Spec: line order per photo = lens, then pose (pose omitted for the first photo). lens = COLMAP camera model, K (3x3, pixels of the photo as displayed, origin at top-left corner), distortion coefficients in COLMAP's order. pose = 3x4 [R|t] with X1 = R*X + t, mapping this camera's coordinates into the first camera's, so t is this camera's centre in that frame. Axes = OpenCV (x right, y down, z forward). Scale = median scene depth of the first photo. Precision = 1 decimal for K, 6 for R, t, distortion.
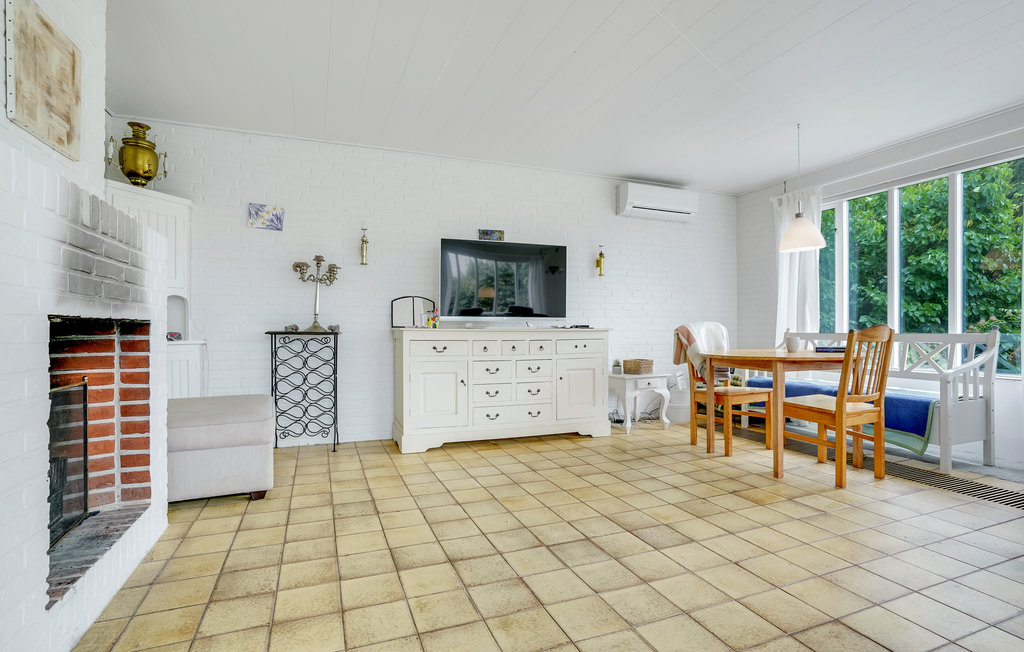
lens RADIAL K [[495.1, 0, 510.1], [0, 495.1, 332.6], [0, 0, 1]] dist [-0.038645, 0.000727]
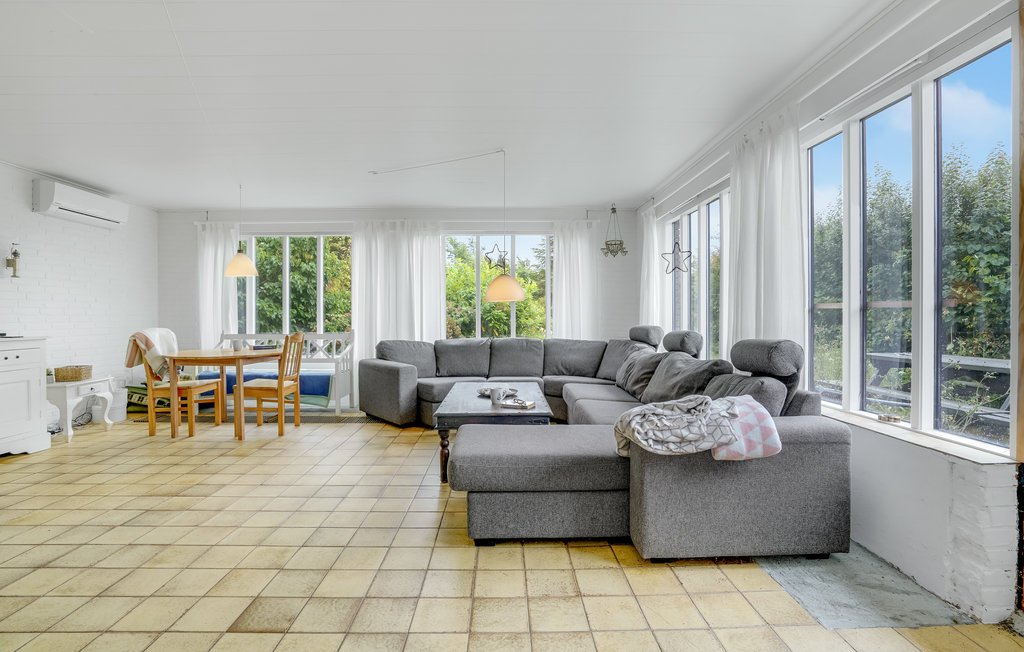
lens RADIAL K [[465.6, 0, 508.6], [0, 465.6, 322.2], [0, 0, 1]] dist [0.004789, 0.001275]
pose [[0.352247, -0.003477, 0.935901, -0.356113], [0.002054, 0.999994, 0.002942, -0.039813], [-0.935905, 0.000886, 0.352252, -0.169754]]
